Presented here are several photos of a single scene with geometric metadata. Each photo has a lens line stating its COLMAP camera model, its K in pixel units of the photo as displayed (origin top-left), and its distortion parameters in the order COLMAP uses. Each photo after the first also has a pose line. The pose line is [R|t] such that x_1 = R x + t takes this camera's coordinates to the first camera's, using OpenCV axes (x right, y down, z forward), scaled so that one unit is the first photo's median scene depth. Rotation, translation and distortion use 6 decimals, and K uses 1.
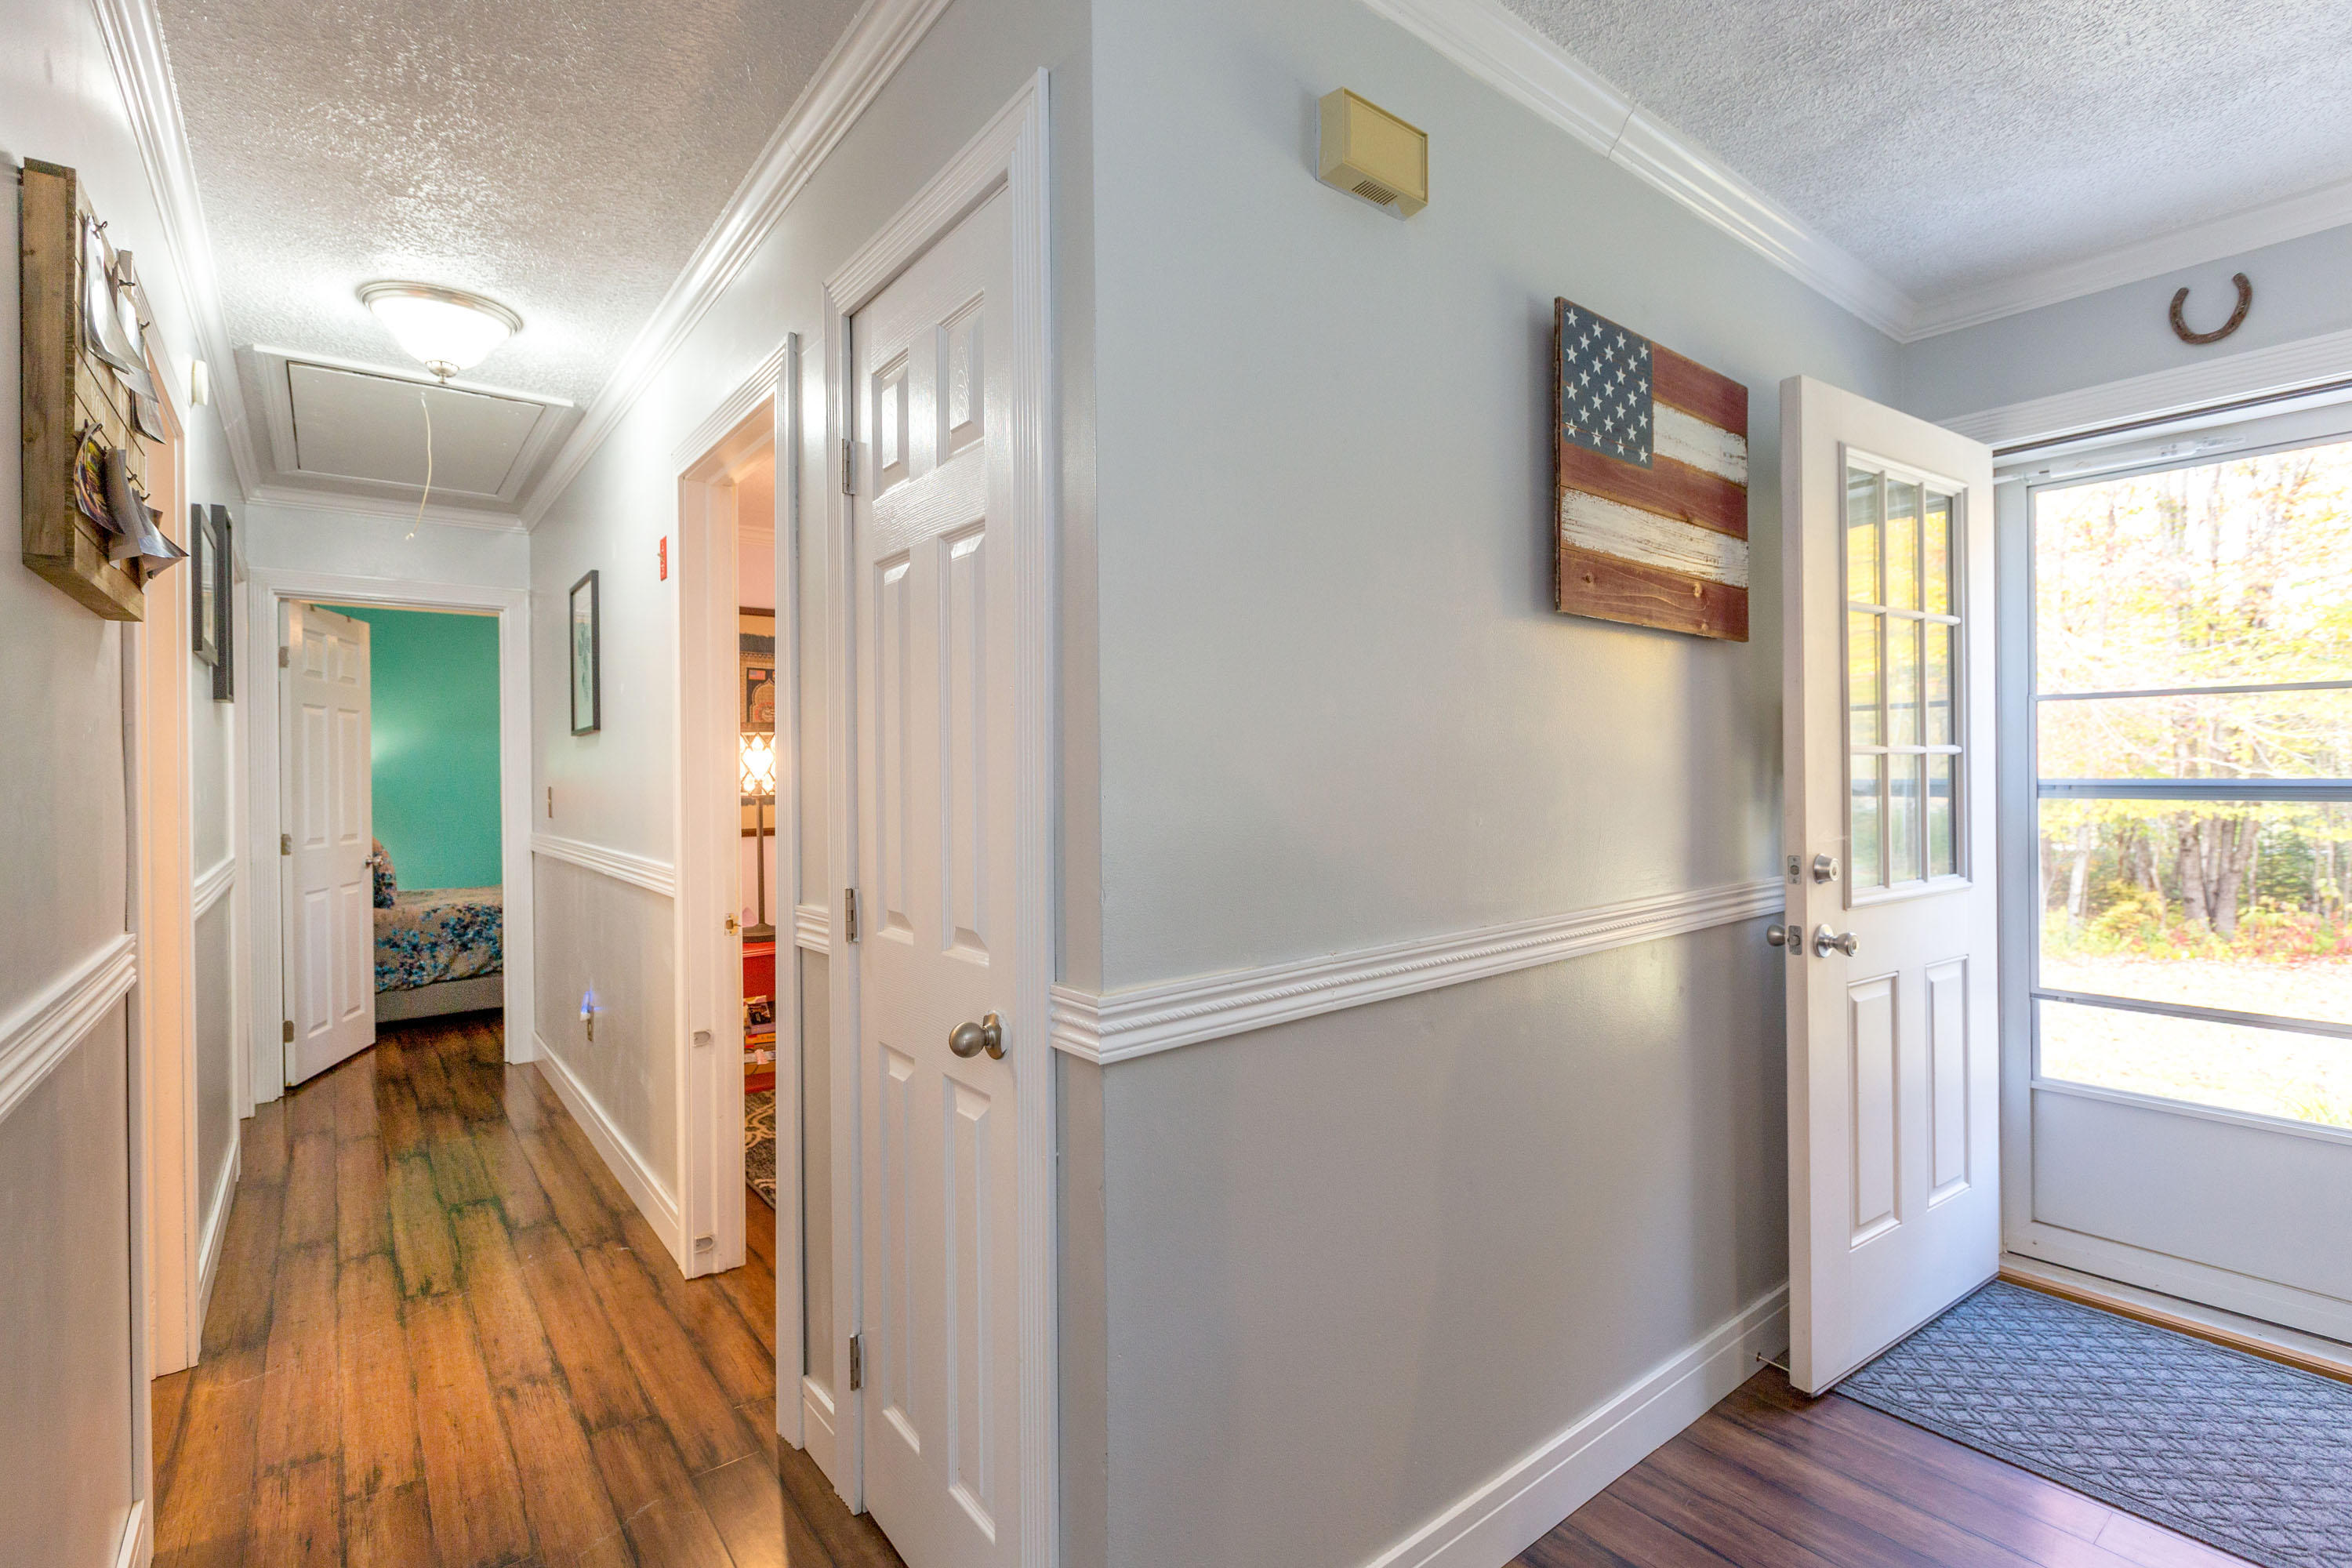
lens RADIAL K [[1060.9, 0, 1114.1], [0, 1060.9, 766.1], [0, 0, 1]] dist [0.000726, -0.000840]
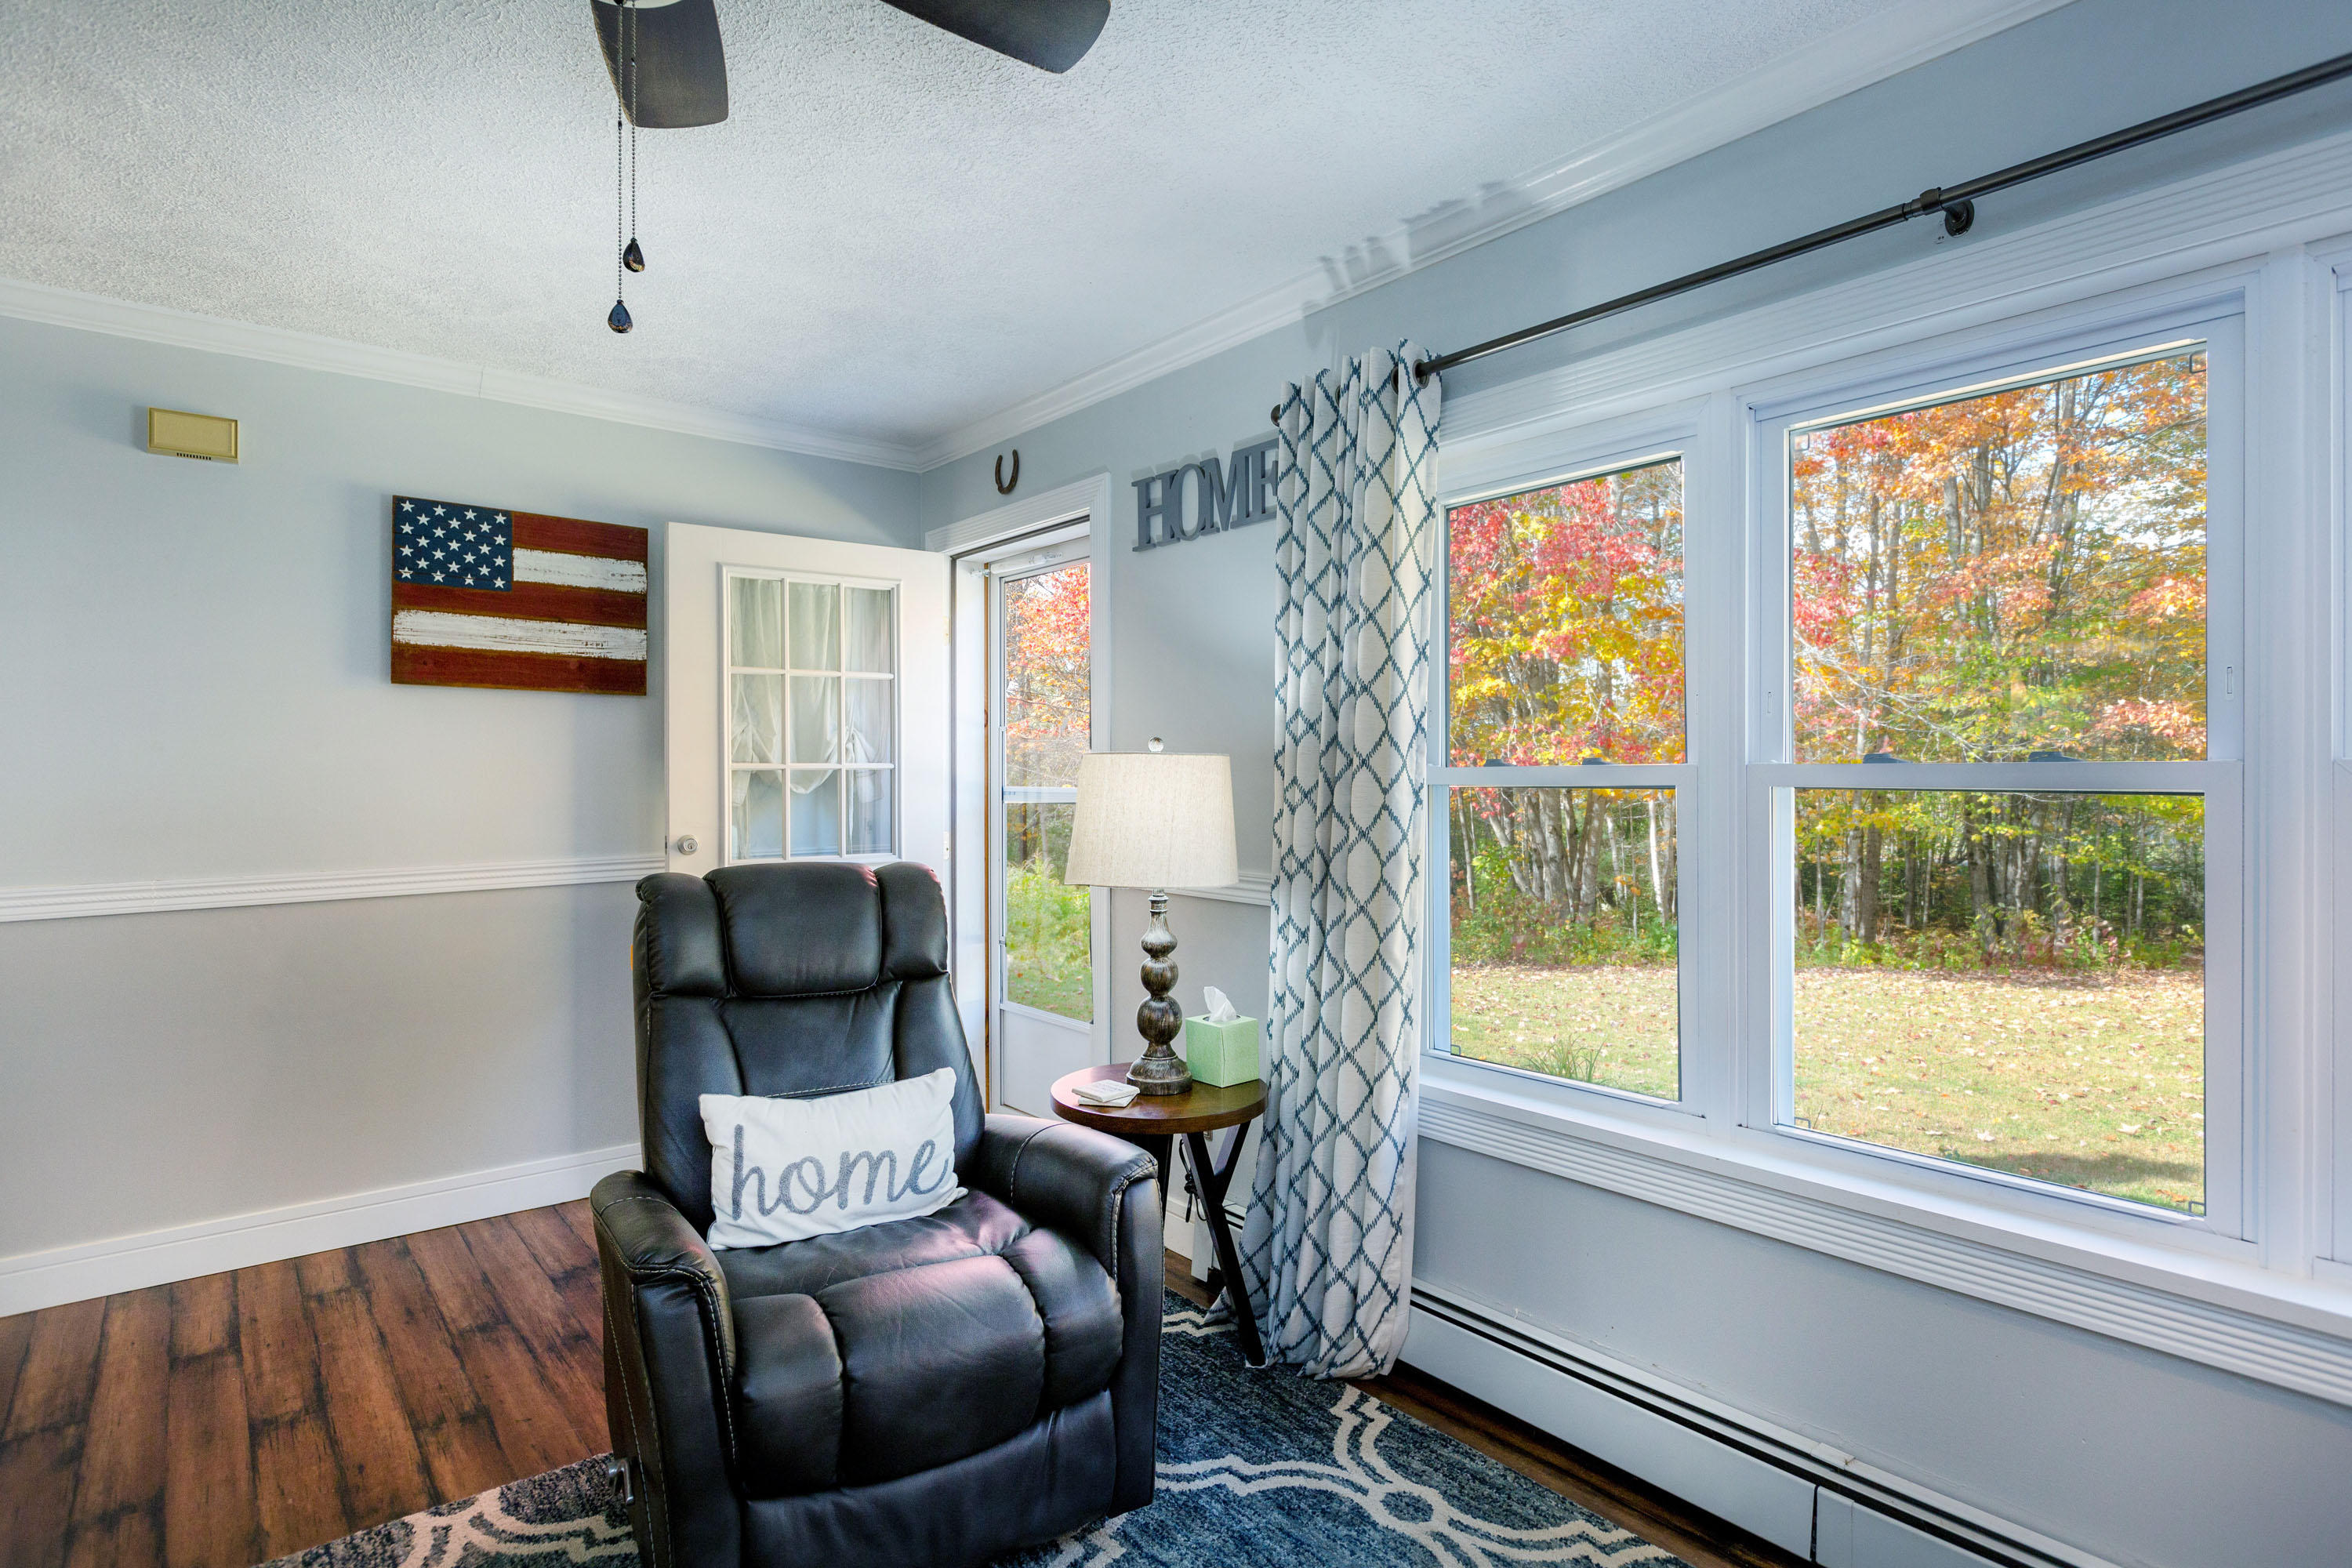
lens RADIAL K [[1277.1, 0, 1161.3], [0, 1277.1, 783.4], [0, 0, 1]] dist [0.009856, 0.000635]
pose [[0.999893, 0.007577, 0.012488, 1.514144], [-0.007687, 0.999932, 0.008819, -0.014781], [-0.012421, -0.008914, 0.999883, -0.976620]]
